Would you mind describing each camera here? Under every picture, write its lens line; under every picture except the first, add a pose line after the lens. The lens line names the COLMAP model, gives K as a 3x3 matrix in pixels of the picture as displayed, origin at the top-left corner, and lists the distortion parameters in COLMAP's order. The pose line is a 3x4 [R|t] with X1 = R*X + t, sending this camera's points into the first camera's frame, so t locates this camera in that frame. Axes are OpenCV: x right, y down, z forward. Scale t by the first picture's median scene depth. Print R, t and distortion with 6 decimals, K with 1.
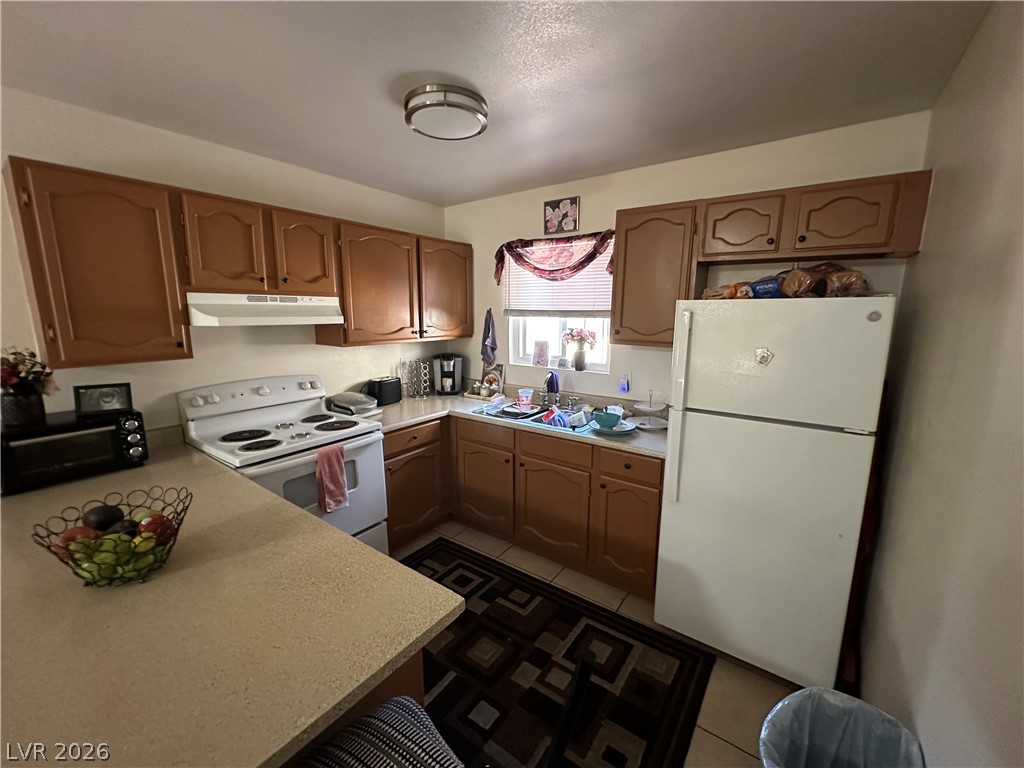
lens RADIAL K [[410.6, 0, 506.8], [0, 410.6, 378.1], [0, 0, 1]] dist [-0.000999, -0.000010]
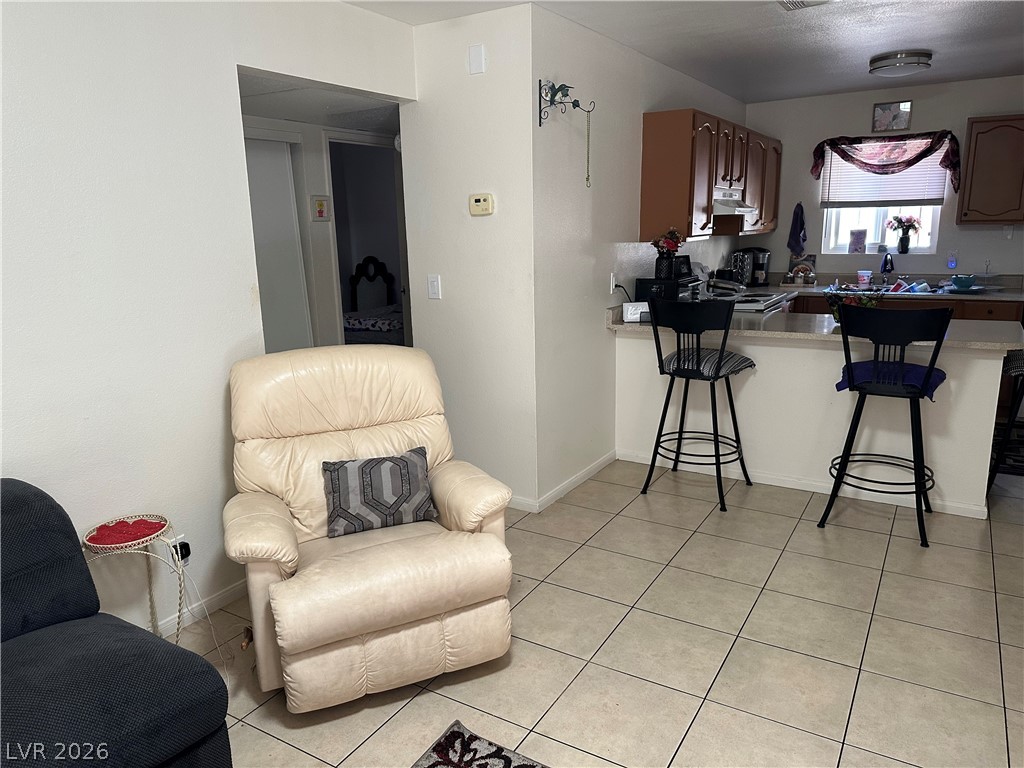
lens RADIAL K [[731.2, 0, 513.8], [0, 731.2, 390.5], [0, 0, 1]] dist [0.001103, 0.000893]
pose [[0.996356, -0.045234, 0.072311, -1.057369], [0.040547, 0.997060, 0.065016, 0.182855], [-0.075040, -0.061847, 0.995261, -0.957746]]
